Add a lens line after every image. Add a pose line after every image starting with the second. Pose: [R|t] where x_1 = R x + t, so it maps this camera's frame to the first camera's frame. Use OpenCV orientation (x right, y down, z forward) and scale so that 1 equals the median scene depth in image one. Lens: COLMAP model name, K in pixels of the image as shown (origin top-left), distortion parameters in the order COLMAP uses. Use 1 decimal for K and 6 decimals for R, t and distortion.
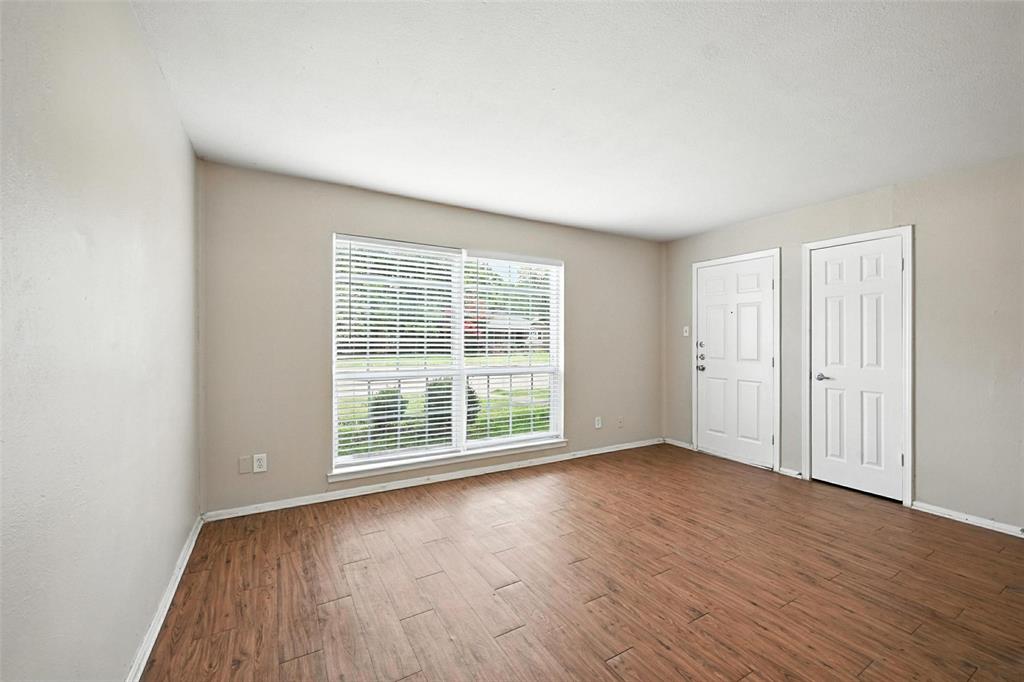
lens RADIAL K [[406.4, 0, 504.4], [0, 406.4, 343.4], [0, 0, 1]] dist [-0.001213, 0.000570]
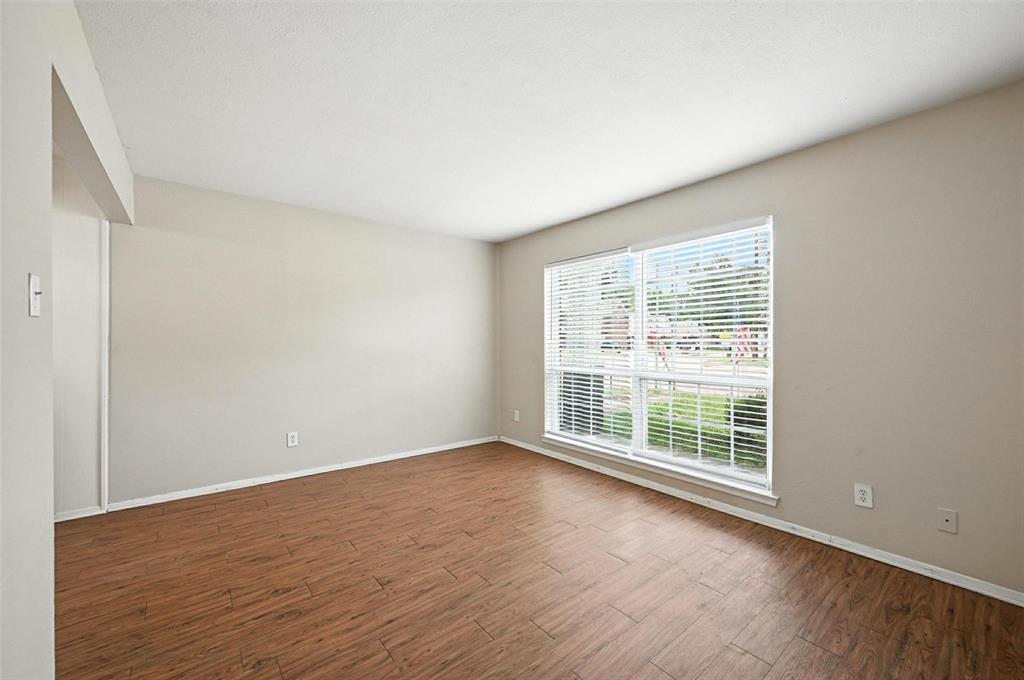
lens RADIAL K [[406.4, 0, 521.7], [0, 406.4, 340.1], [0, 0, 1]] dist [-0.001213, 0.000570]
pose [[0.176051, -0.007866, -0.984350, 0.913013], [-0.004894, 0.999949, -0.008866, 0.002733], [0.984369, 0.006378, 0.176004, 0.648833]]
